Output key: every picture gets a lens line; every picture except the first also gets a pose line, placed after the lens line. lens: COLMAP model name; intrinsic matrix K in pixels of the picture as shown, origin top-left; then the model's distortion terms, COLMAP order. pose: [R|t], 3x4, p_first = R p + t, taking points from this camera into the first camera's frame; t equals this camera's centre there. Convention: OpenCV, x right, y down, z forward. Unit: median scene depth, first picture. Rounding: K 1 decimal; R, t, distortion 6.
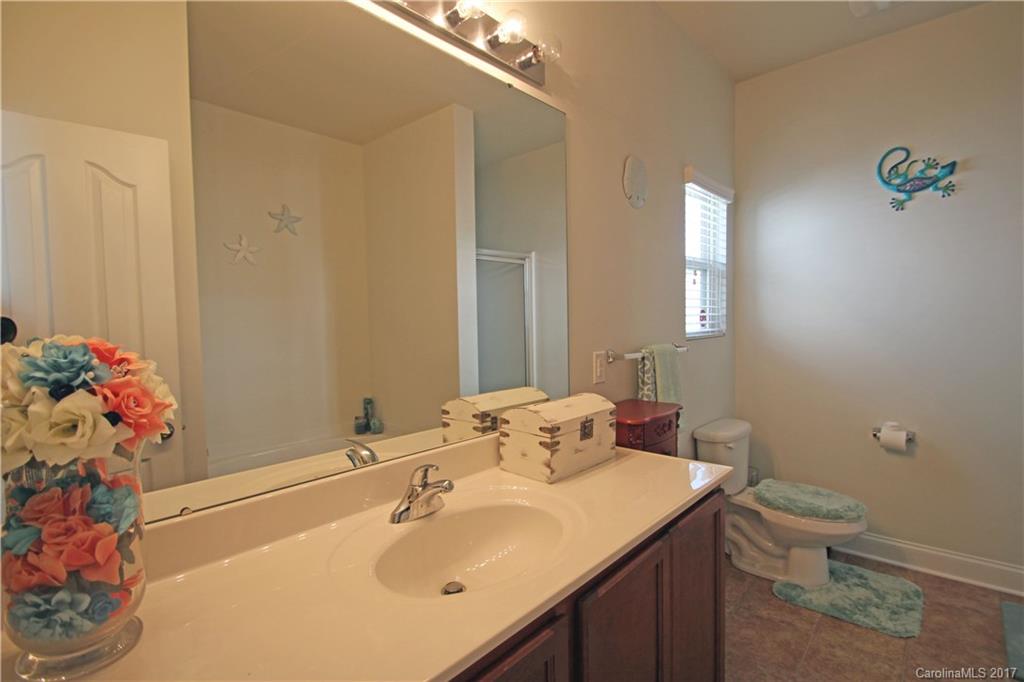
lens RADIAL K [[477.1, 0, 514.2], [0, 477.1, 342.0], [0, 0, 1]] dist [-0.002547, -0.004983]
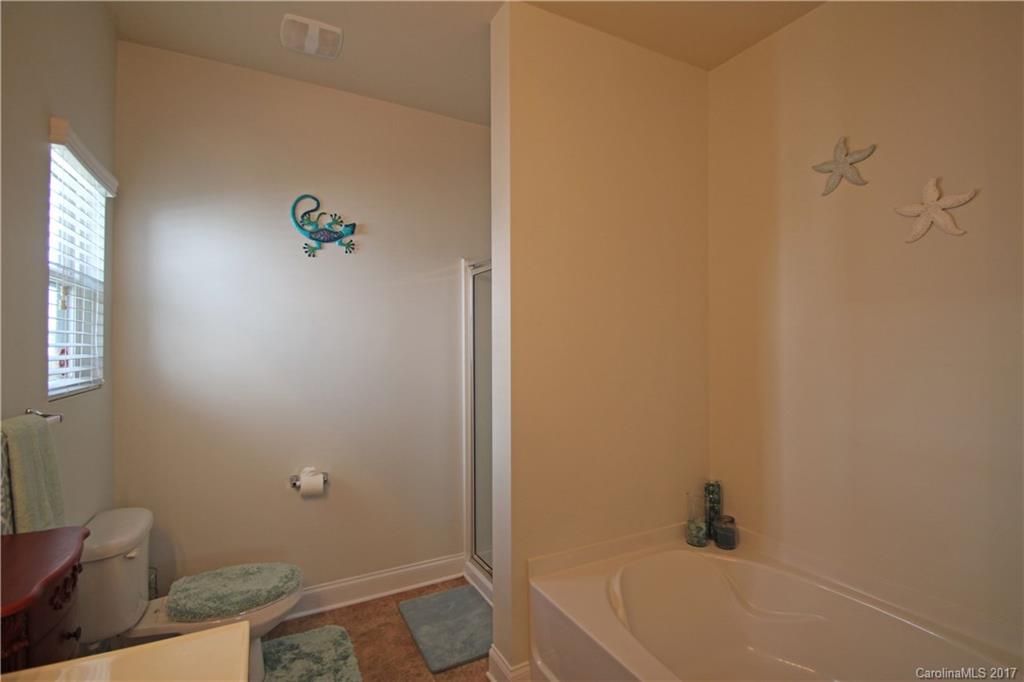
lens RADIAL K [[477.1, 0, 513.6], [0, 477.1, 340.3], [0, 0, 1]] dist [-0.002547, -0.004983]
pose [[0.318249, 0.033487, 0.947416, -0.016991], [0.034806, 0.998289, -0.046977, -0.034241], [-0.947368, 0.047926, 0.316539, 0.275081]]
